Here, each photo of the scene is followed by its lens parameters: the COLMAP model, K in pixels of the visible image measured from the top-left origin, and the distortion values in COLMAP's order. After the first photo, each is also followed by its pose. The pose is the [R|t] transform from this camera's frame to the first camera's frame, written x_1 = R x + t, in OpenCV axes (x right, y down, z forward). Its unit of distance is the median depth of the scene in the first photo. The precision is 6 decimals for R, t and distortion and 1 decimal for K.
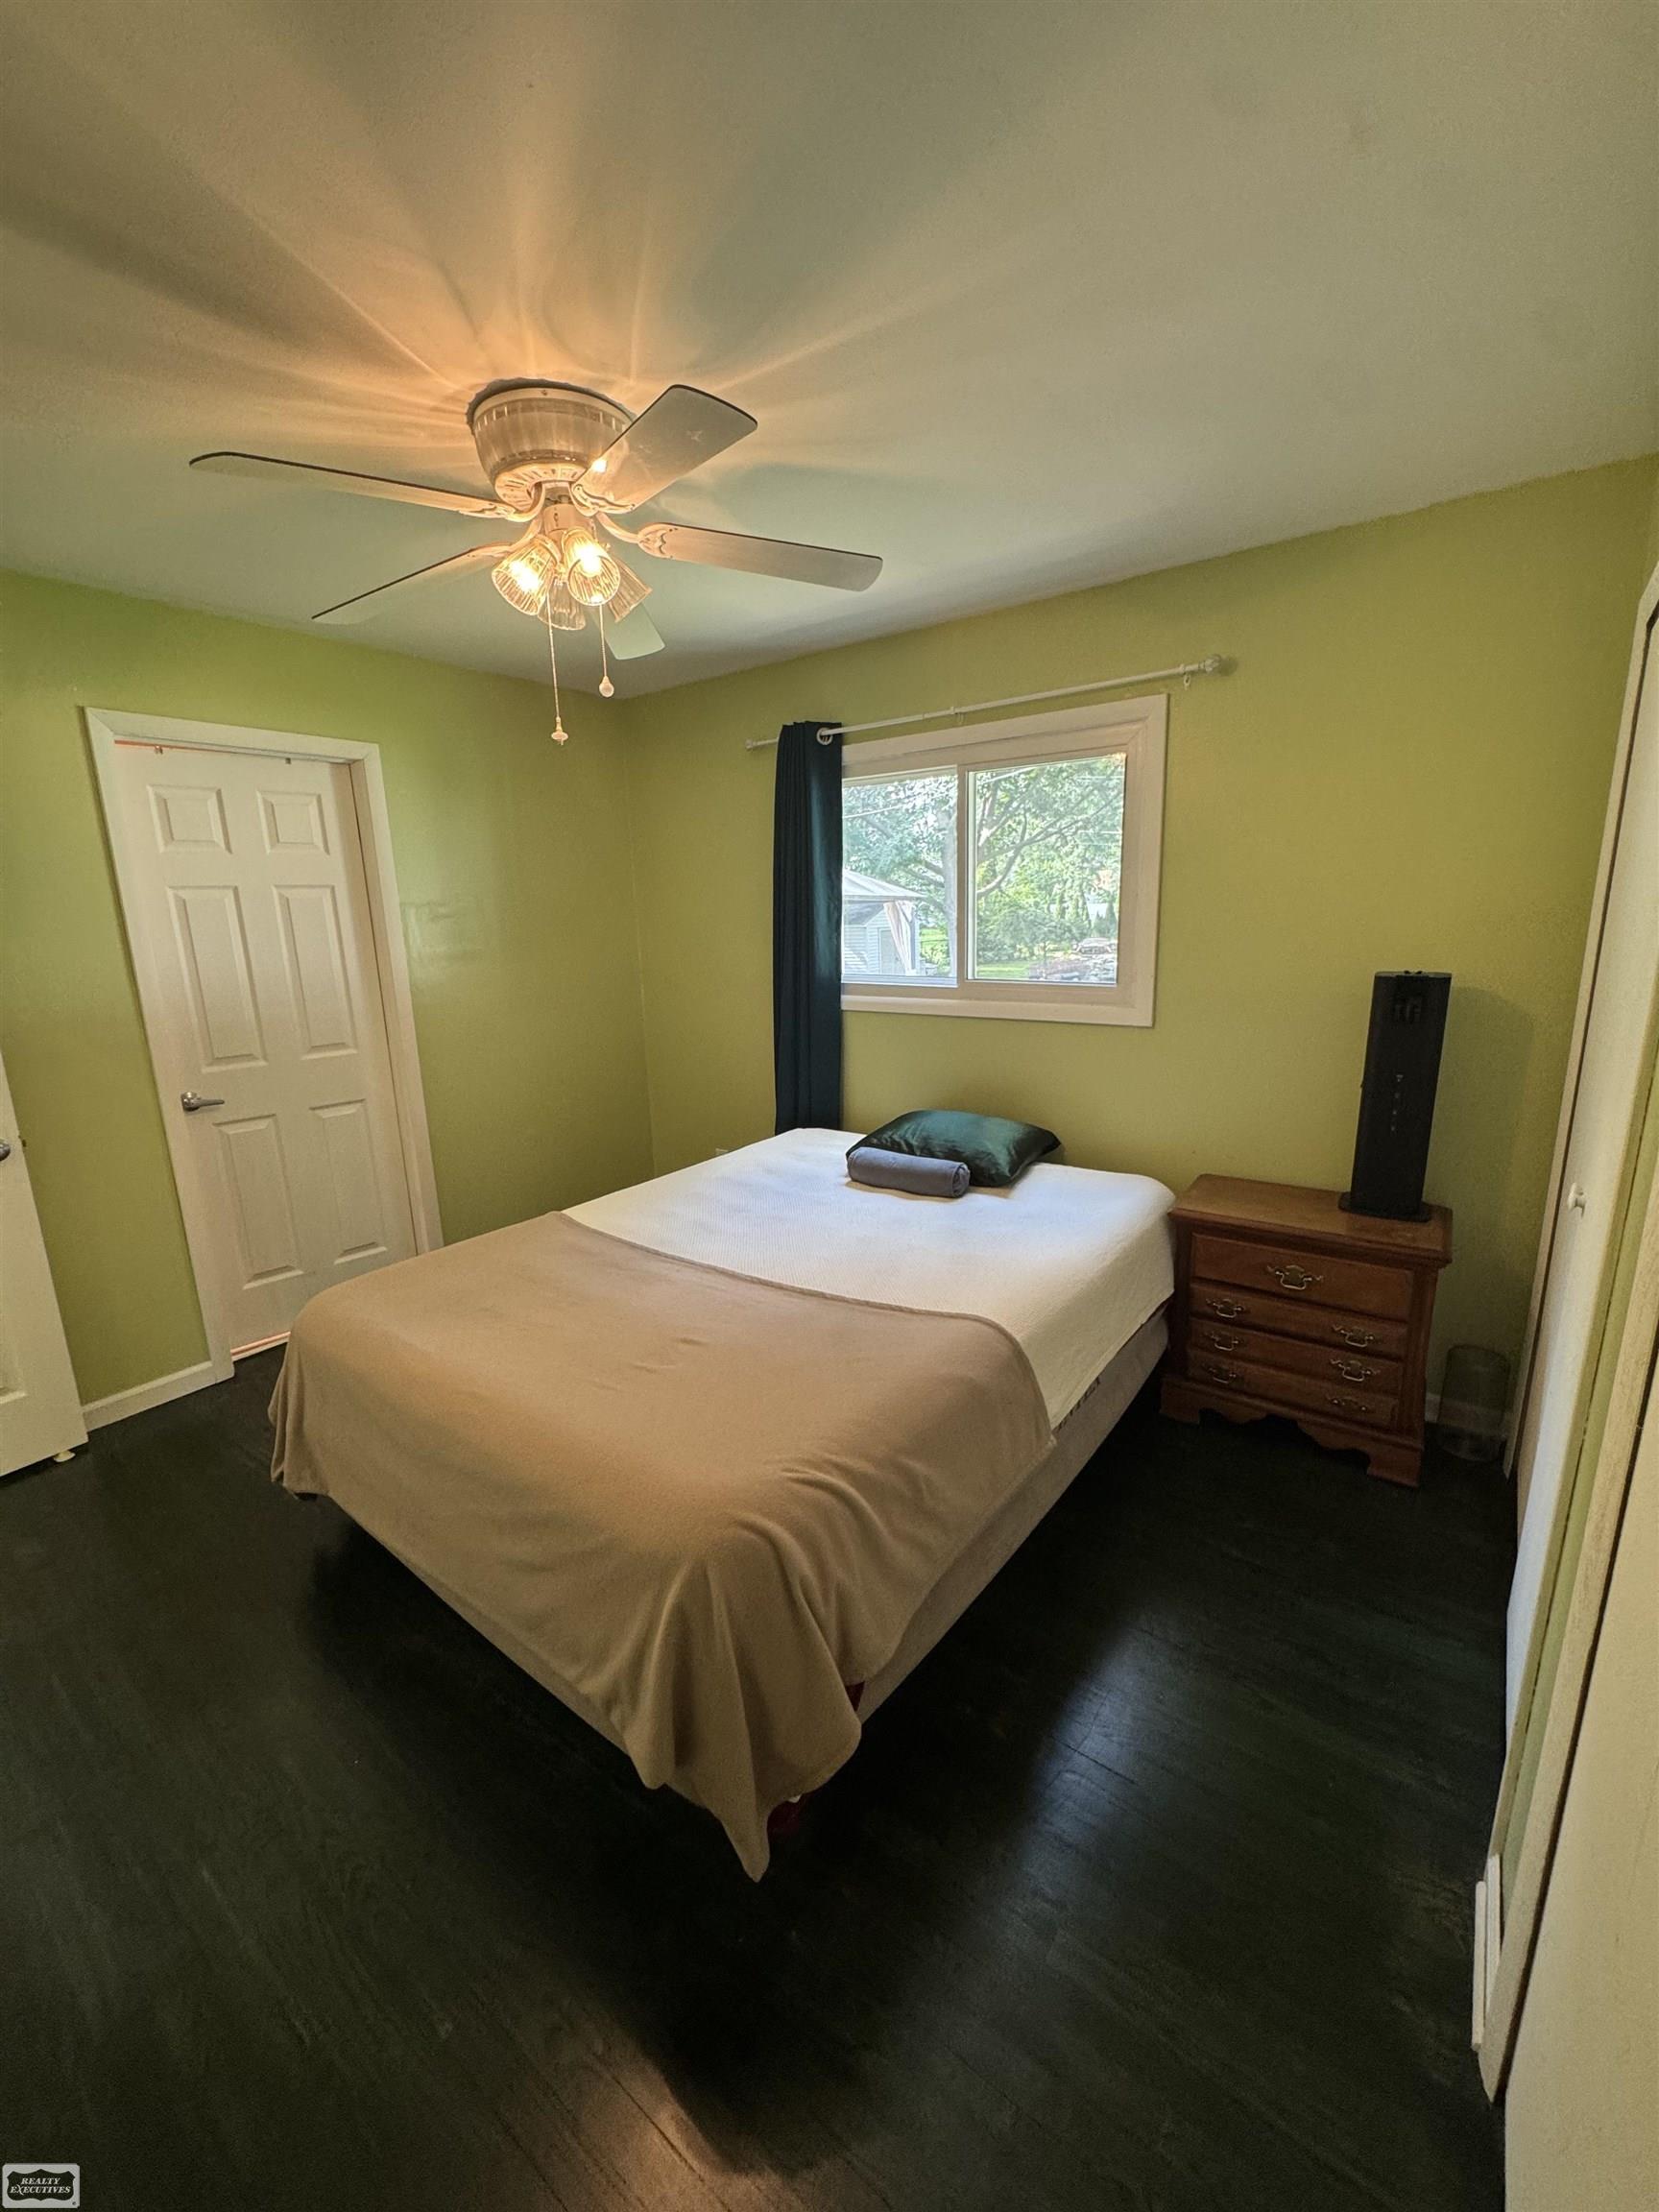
lens RADIAL K [[895.6, 0, 827.5], [0, 895.6, 1103.1], [0, 0, 1]] dist [-0.001816, 0.000443]
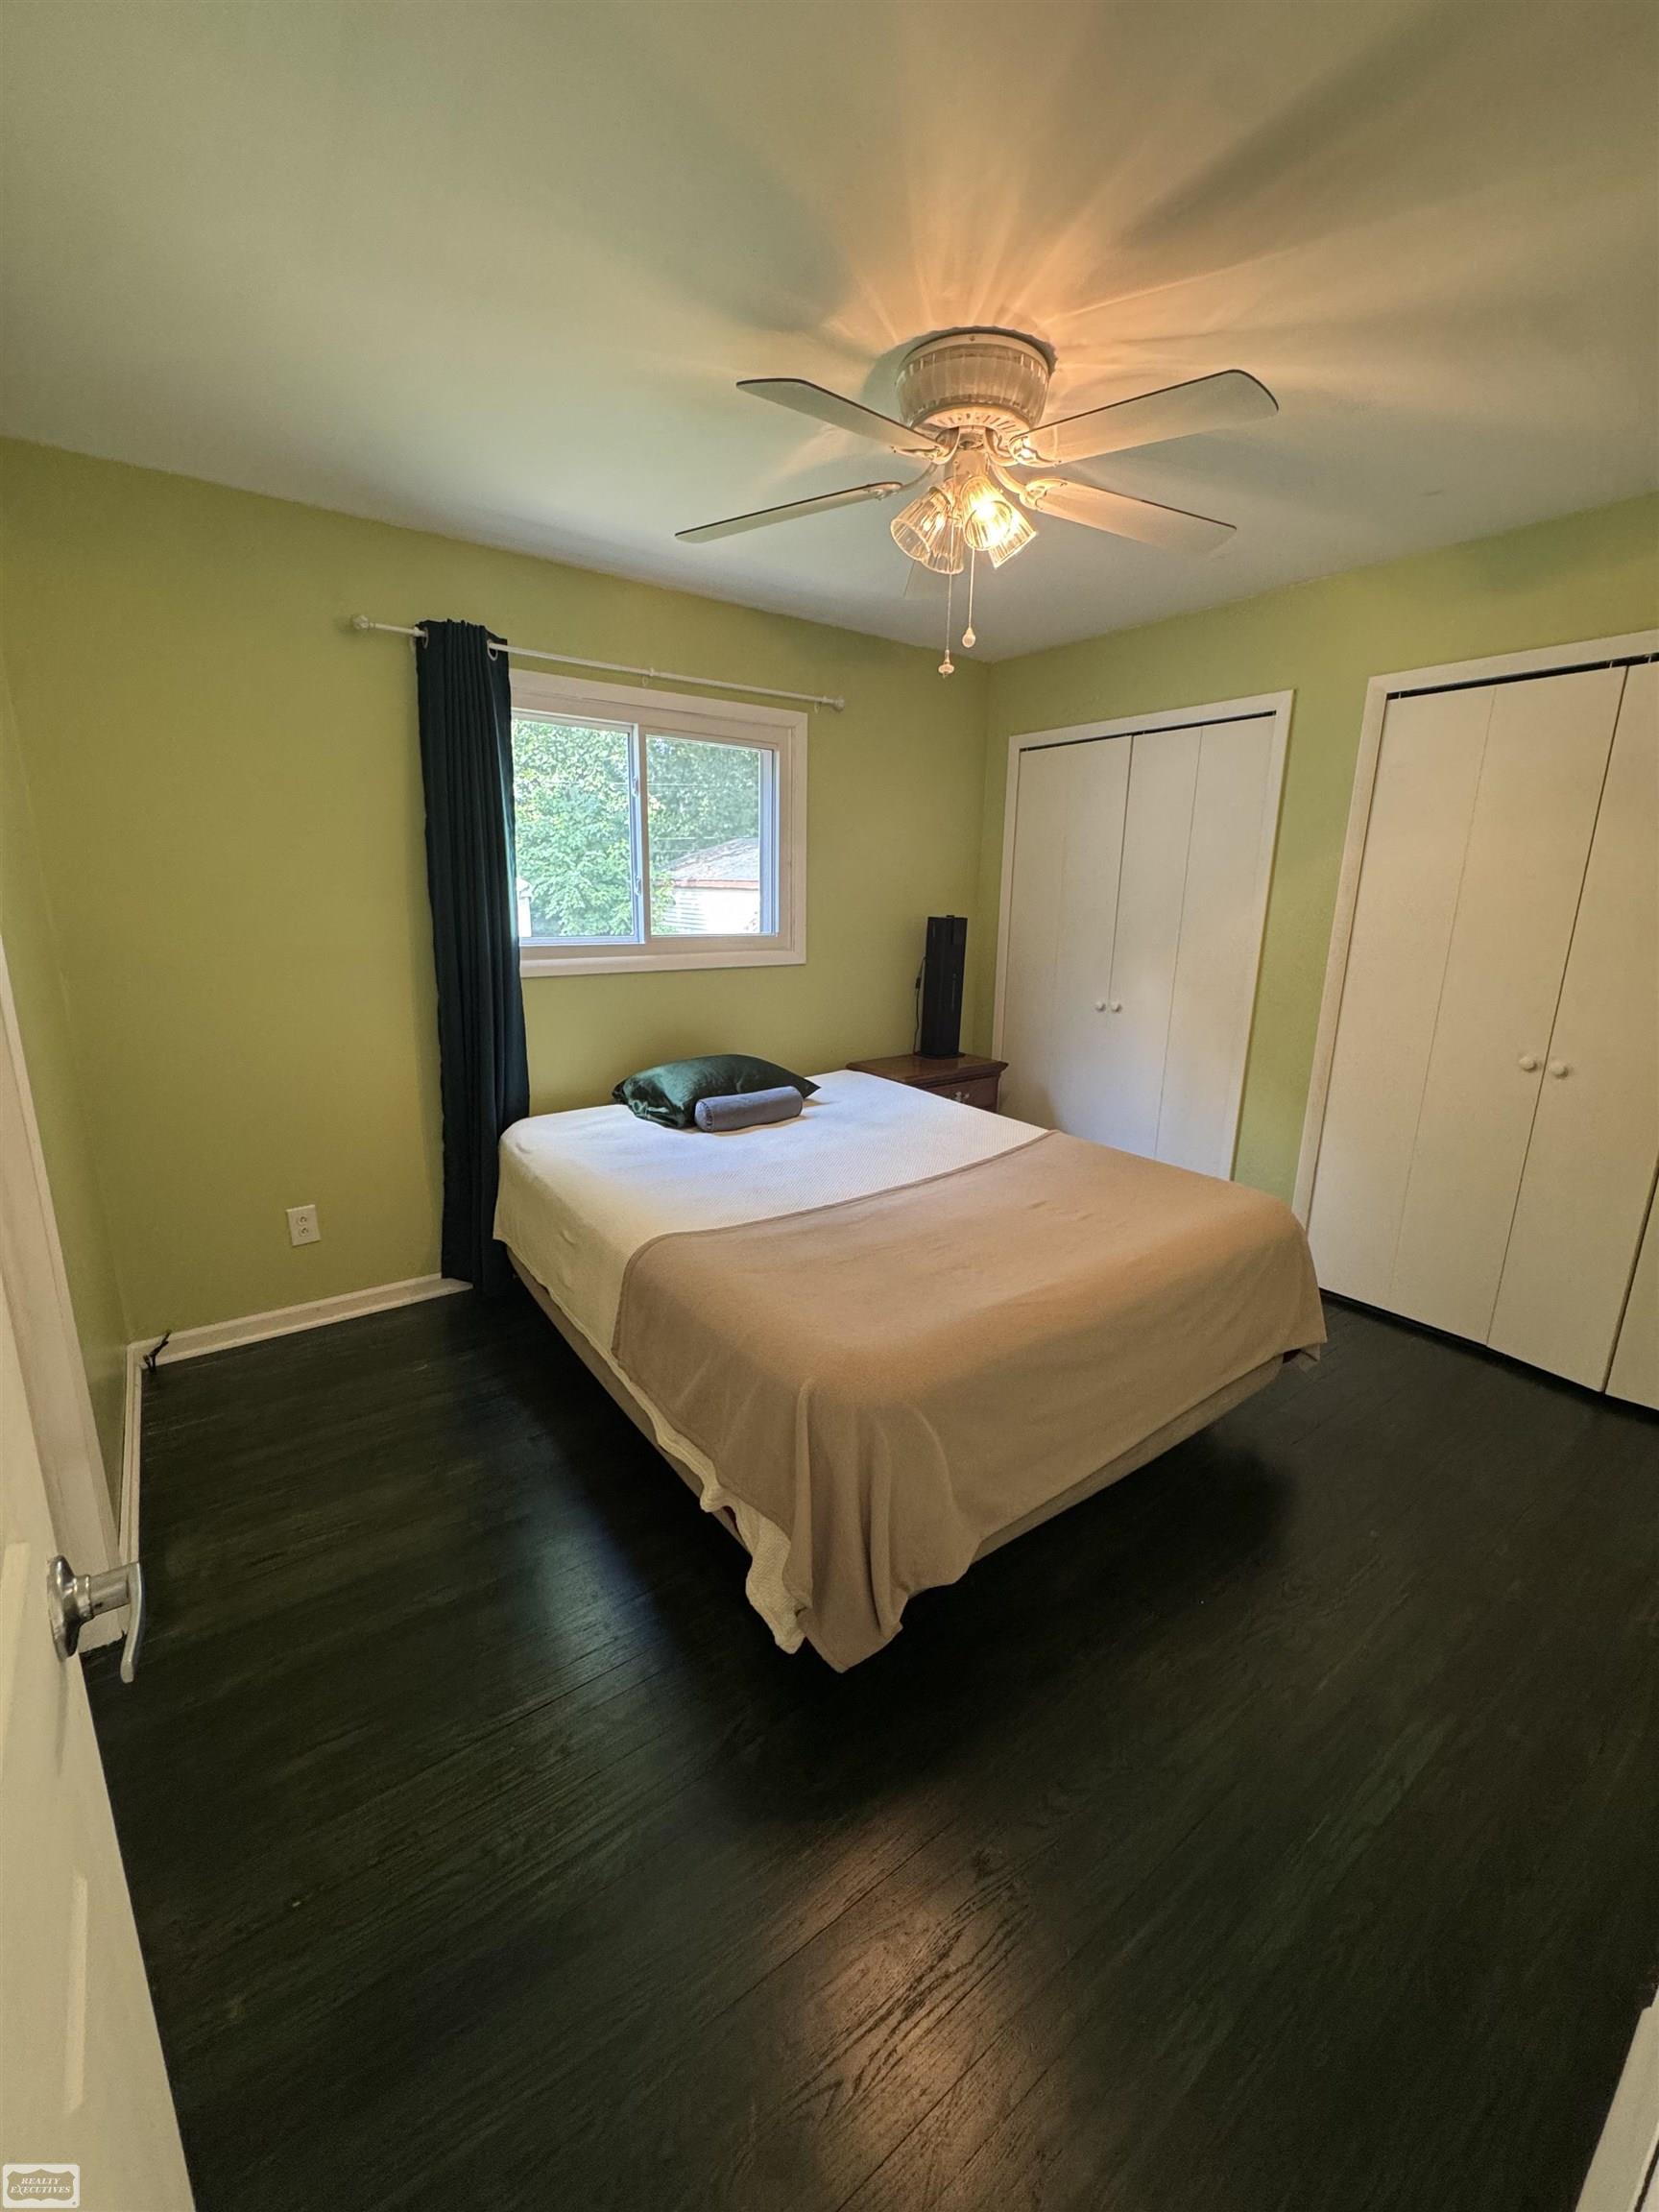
lens RADIAL K [[895.6, 0, 829.4], [0, 895.6, 1109.9], [0, 0, 1]] dist [-0.001816, 0.000443]
pose [[0.276454, -0.198144, 0.940379, -0.896659], [0.184060, 0.971316, 0.150553, -0.066748], [-0.943236, 0.131465, 0.304995, 0.569858]]
